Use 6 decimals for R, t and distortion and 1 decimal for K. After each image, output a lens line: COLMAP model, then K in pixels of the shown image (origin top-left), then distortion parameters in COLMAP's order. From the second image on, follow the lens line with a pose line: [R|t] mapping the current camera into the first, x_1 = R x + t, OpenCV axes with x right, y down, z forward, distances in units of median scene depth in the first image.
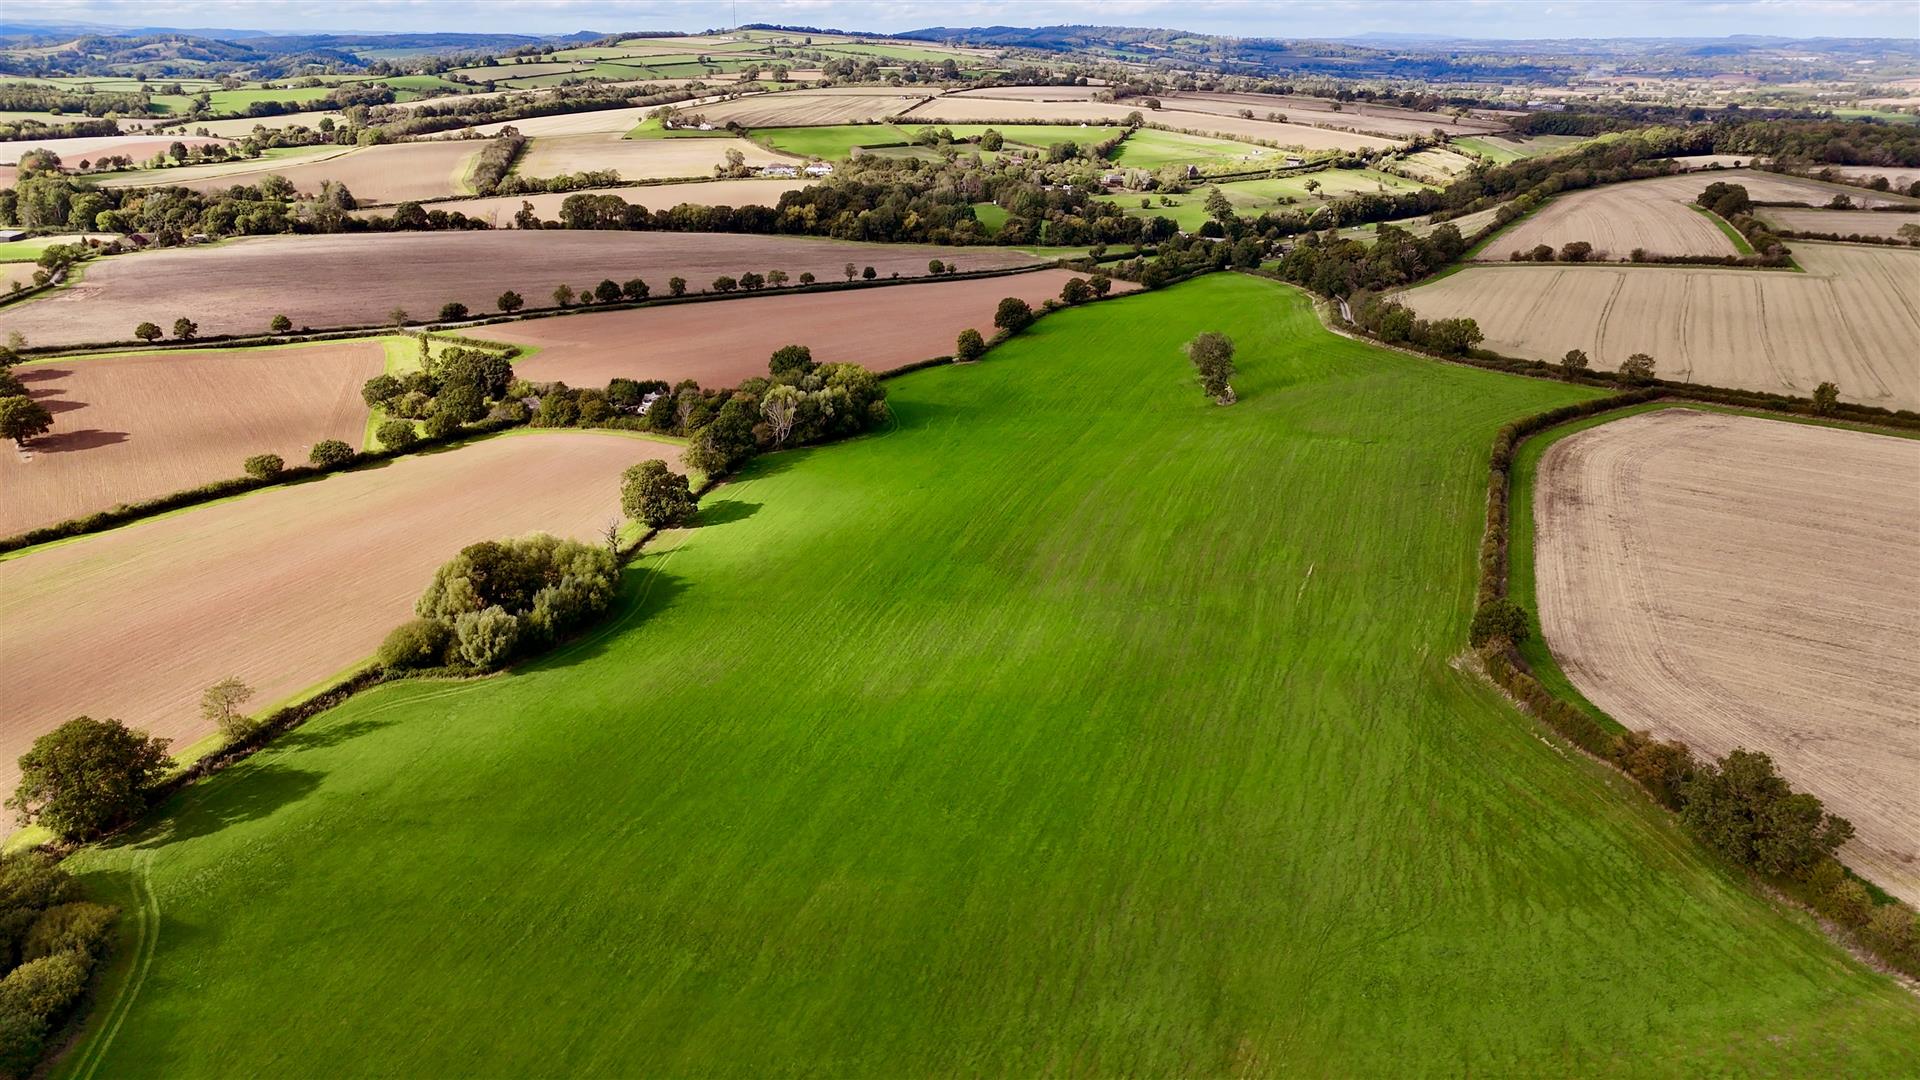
lens RADIAL K [[1407.5, 0, 969.7], [0, 1407.5, 560.1], [0, 0, 1]] dist [0.072026, -0.060989]
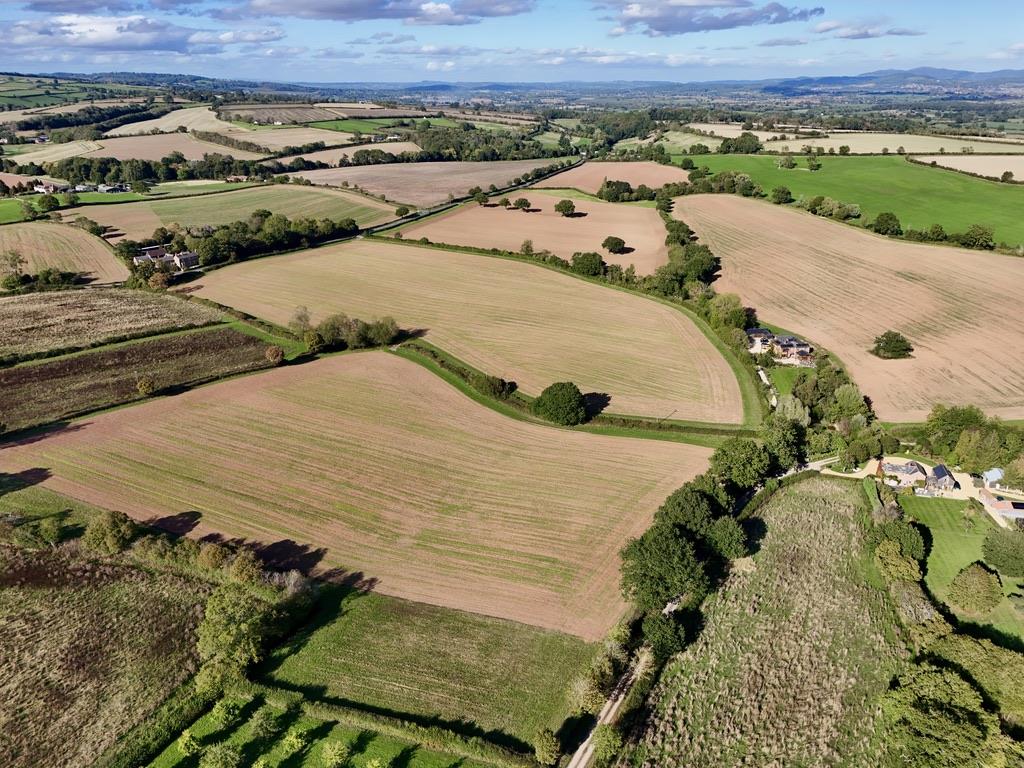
lens RADIAL K [[749.7, 0, 515.2], [0, 749.7, 385.7], [0, 0, 1]] dist [0.075794, -0.067419]
pose [[0.823268, -0.218660, 0.523849, -0.789502], [0.202940, 0.975217, 0.088130, 0.050940], [-0.530137, 0.033755, 0.847240, -0.132404]]
